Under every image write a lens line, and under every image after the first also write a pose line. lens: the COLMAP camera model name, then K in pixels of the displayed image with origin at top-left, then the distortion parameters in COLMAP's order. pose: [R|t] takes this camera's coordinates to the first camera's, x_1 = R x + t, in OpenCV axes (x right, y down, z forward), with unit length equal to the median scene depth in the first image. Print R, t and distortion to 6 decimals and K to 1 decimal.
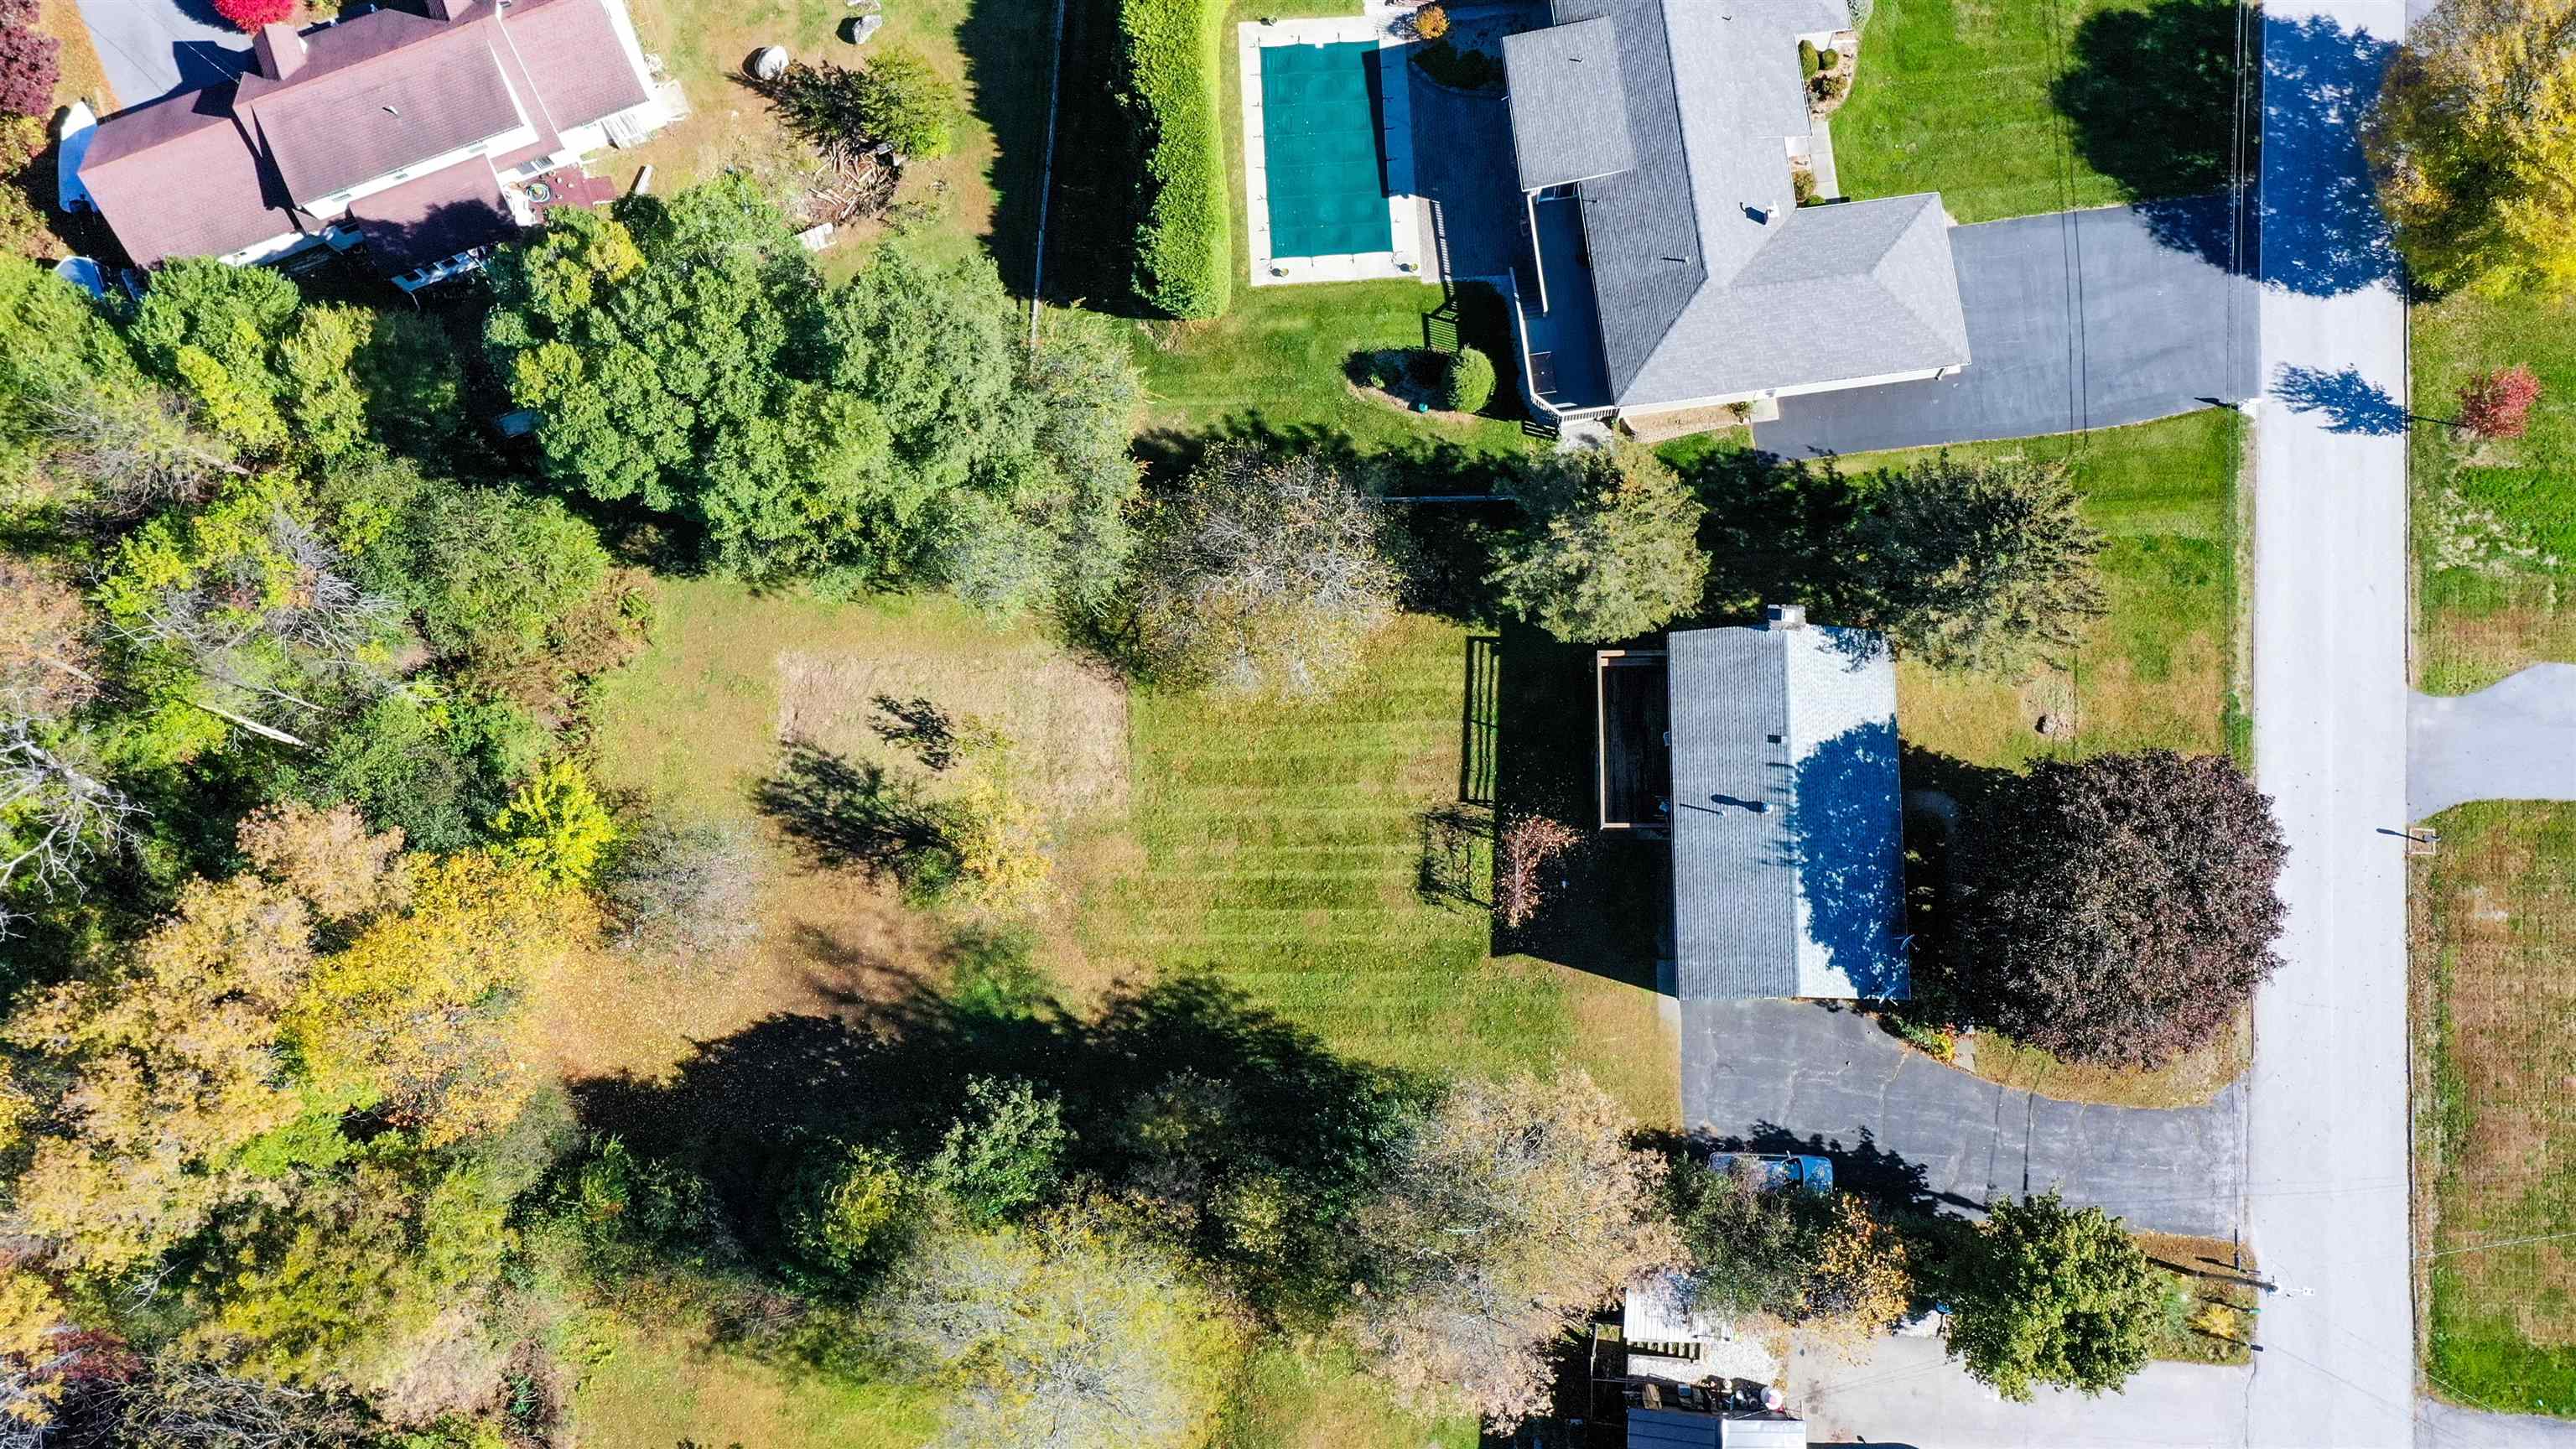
lens RADIAL K [[2160.3, 0, 1390.8], [0, 2160.3, 620.4], [0, 0, 1]] dist [-0.000782, -0.001864]
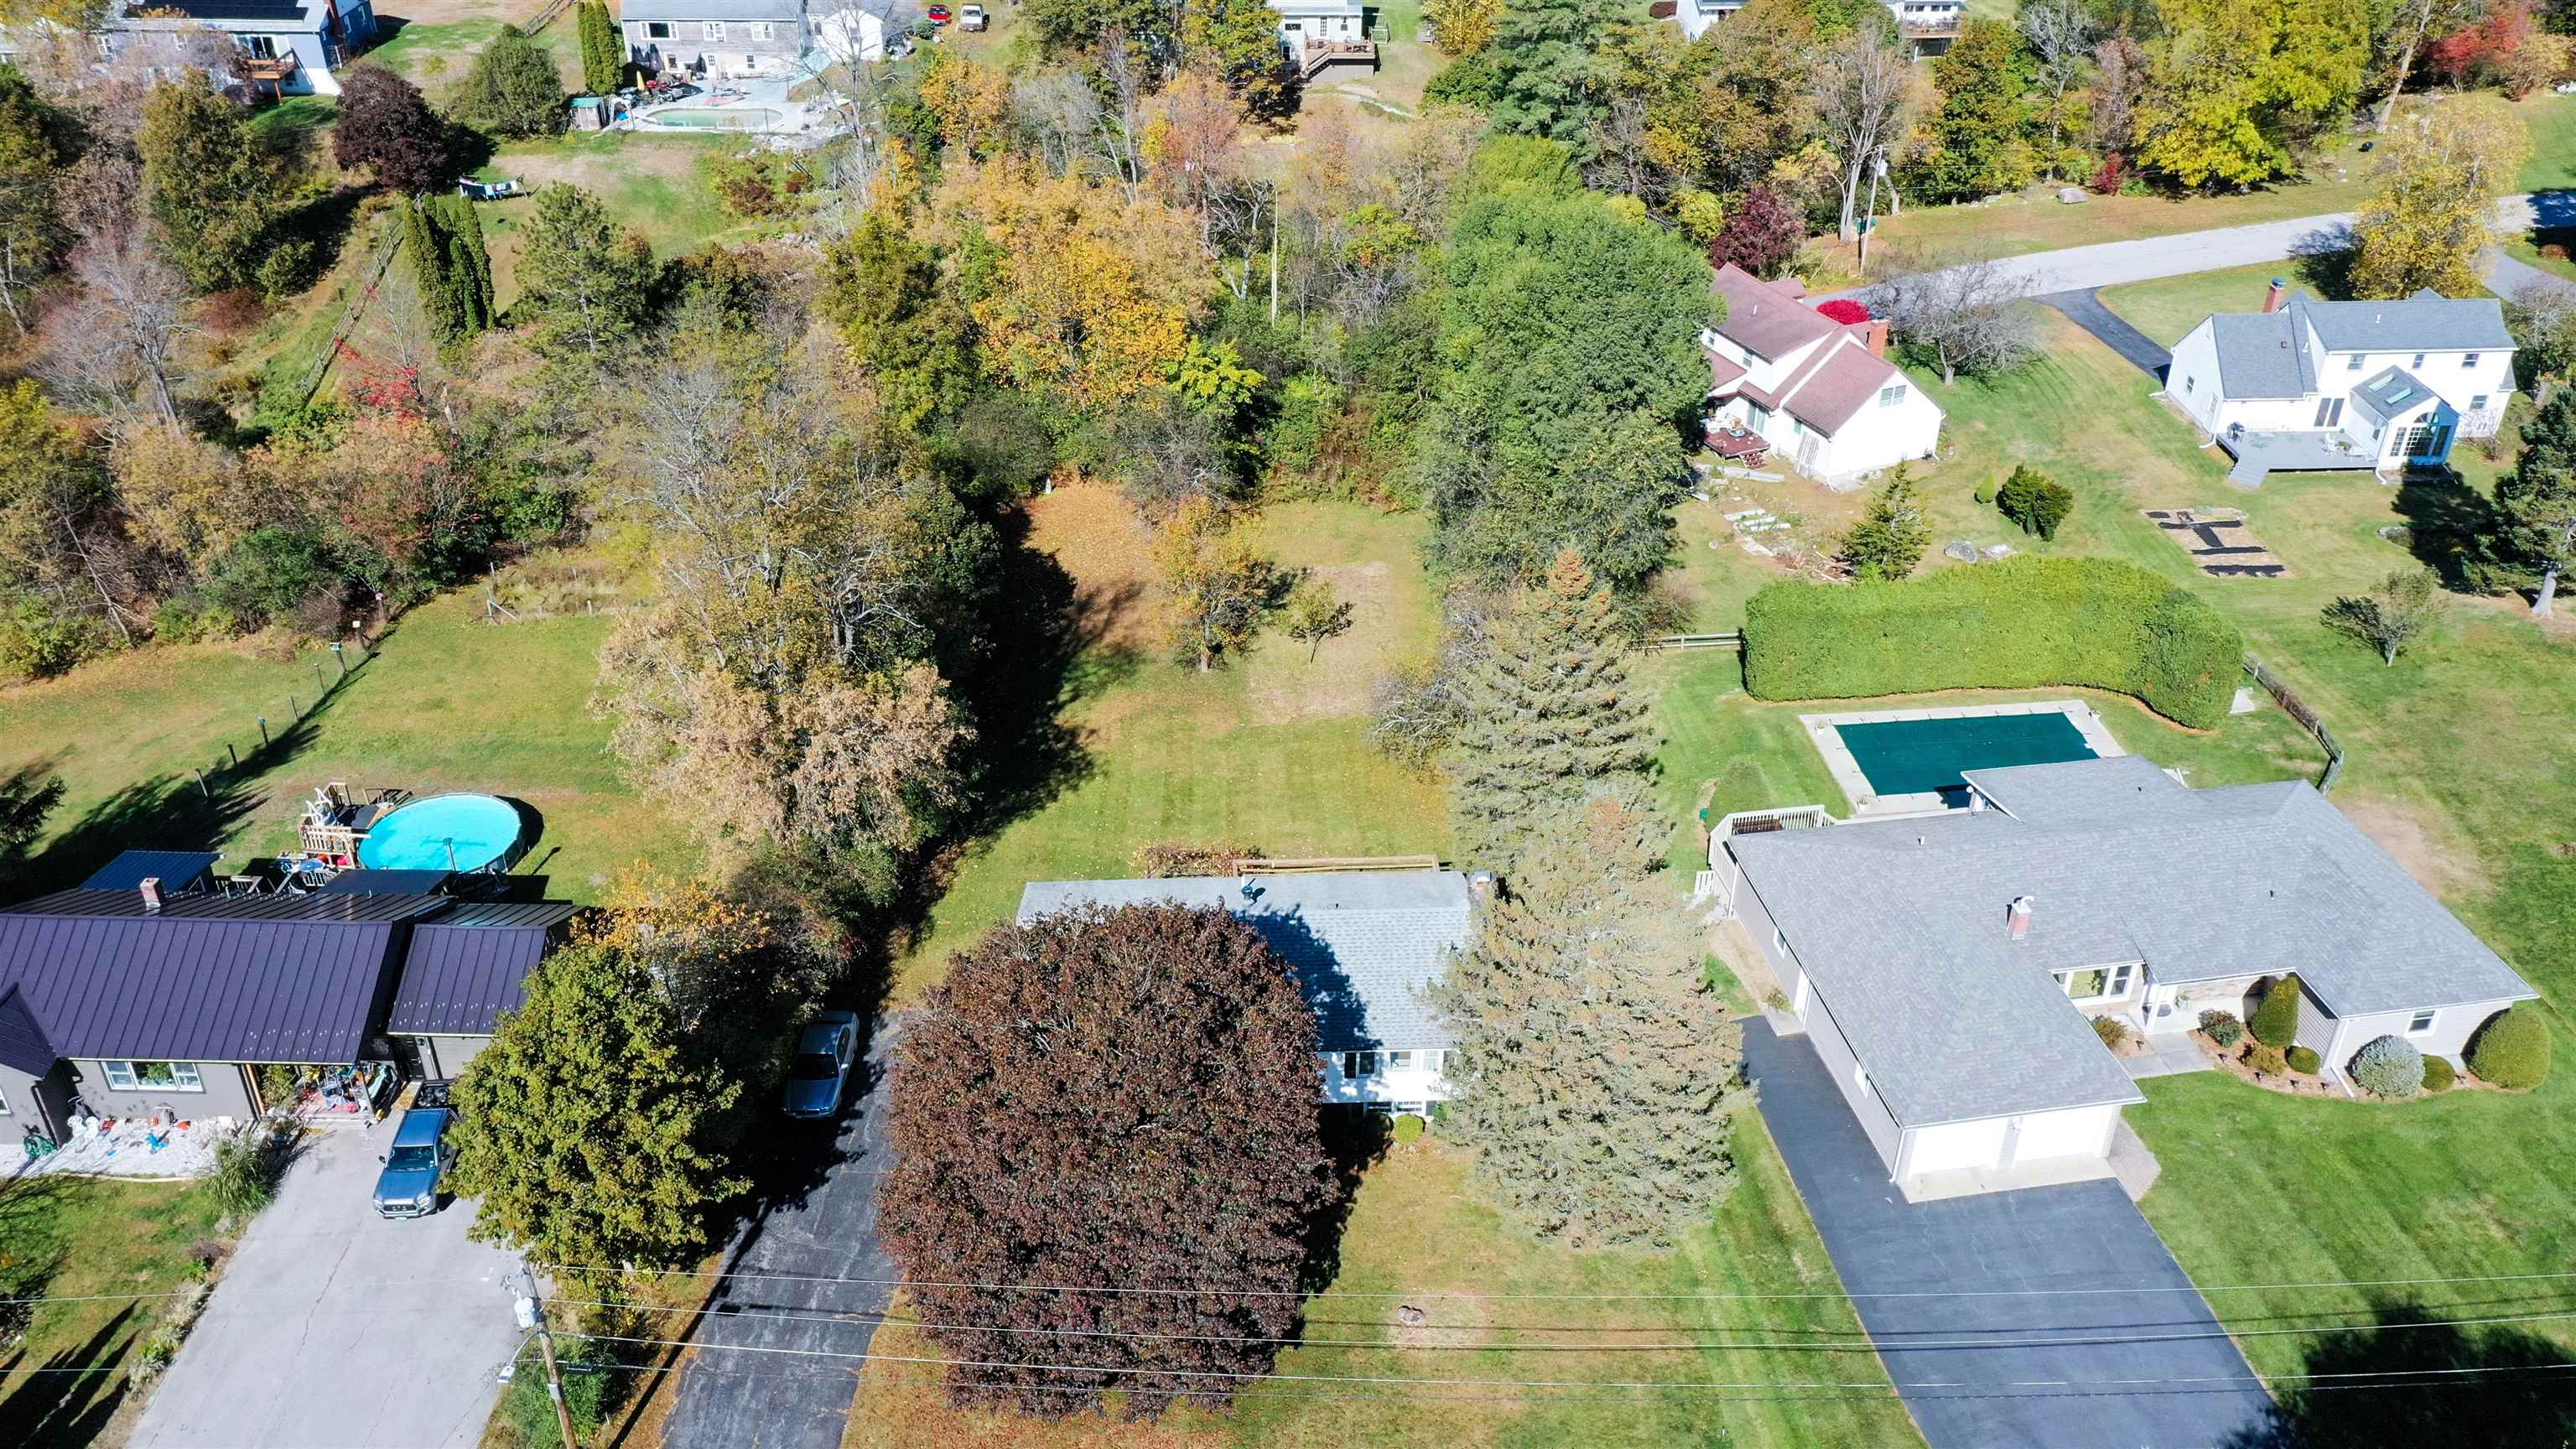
lens RADIAL K [[2056.1, 0, 1288.0], [0, 2056.1, 724.5], [0, 0, 1]] dist [-0.001059, 0.000052]
pose [[0.049910, 0.549869, -0.833759, 0.720452], [-0.977011, 0.200120, 0.073495, -0.000002], [0.207264, 0.810923, 0.547216, 0.475186]]
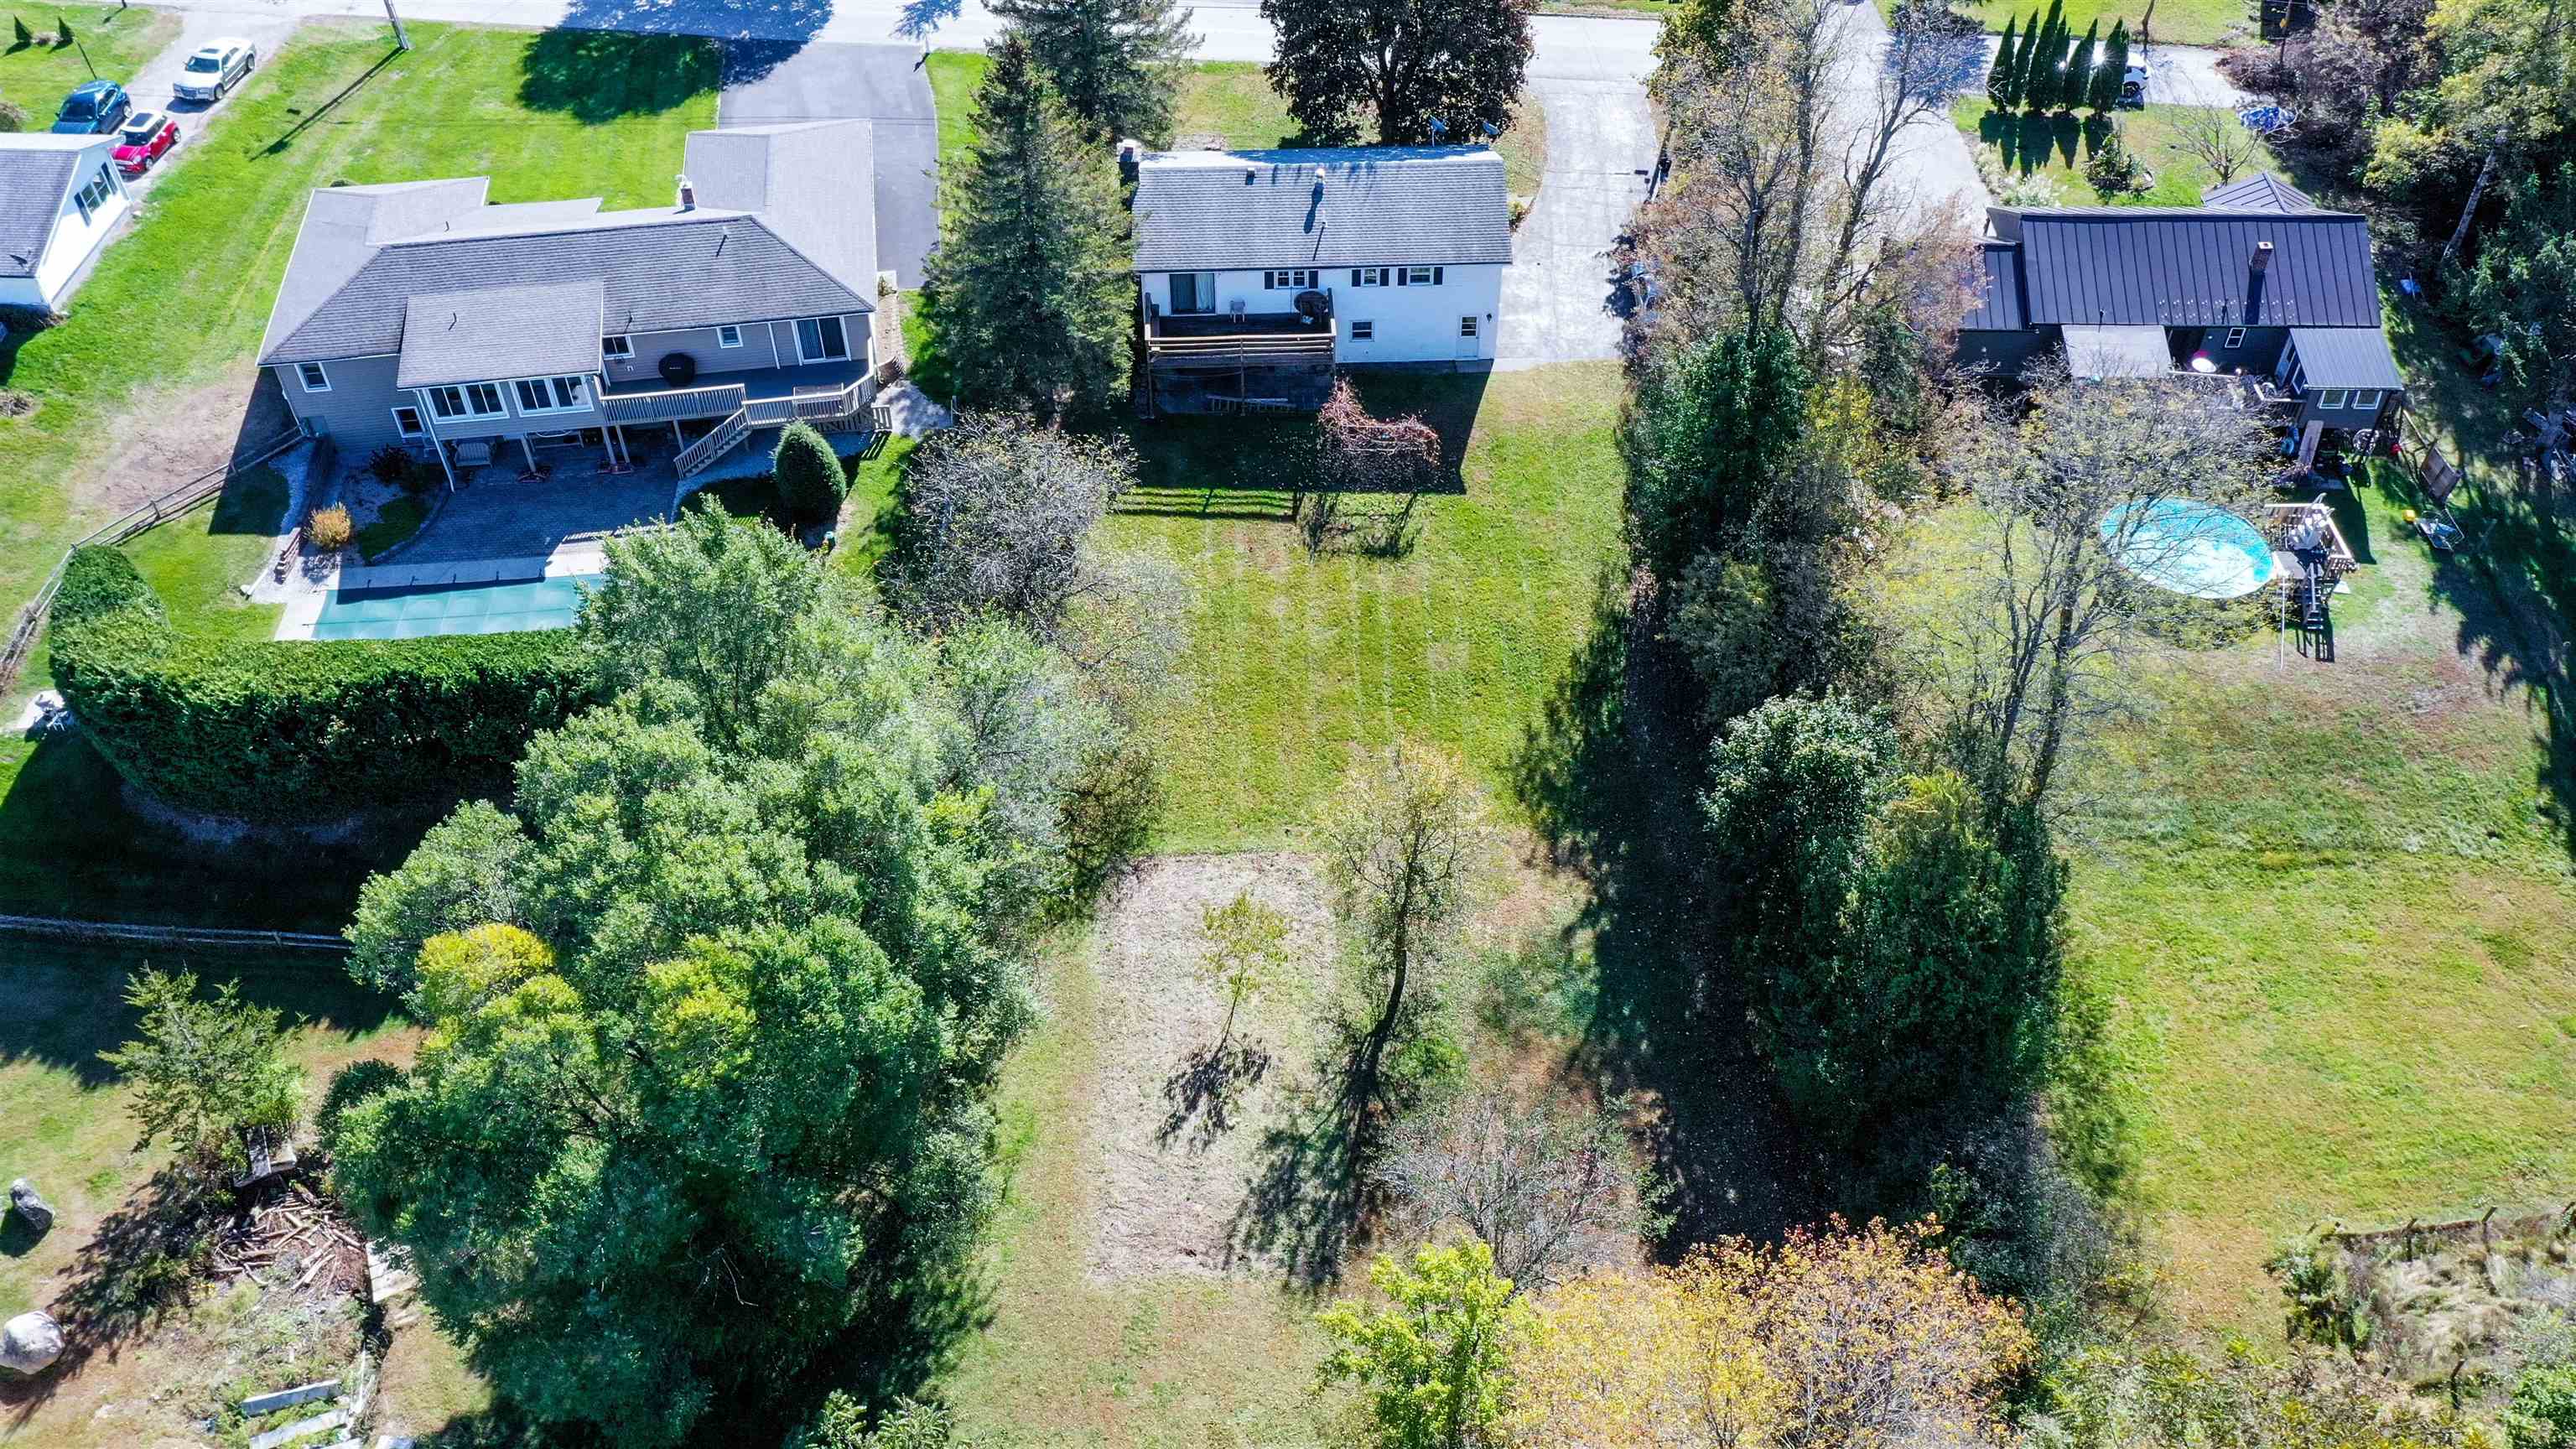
lens RADIAL K [[2056.1, 0, 1288.0], [0, 2056.1, 724.5], [0, 0, 1]] dist [-0.001059, 0.000052]
pose [[-0.039105, -0.685975, 0.726573, -0.639197], [0.973484, 0.137858, 0.182548, -0.062563], [-0.225387, 0.714446, 0.662395, 0.496104]]
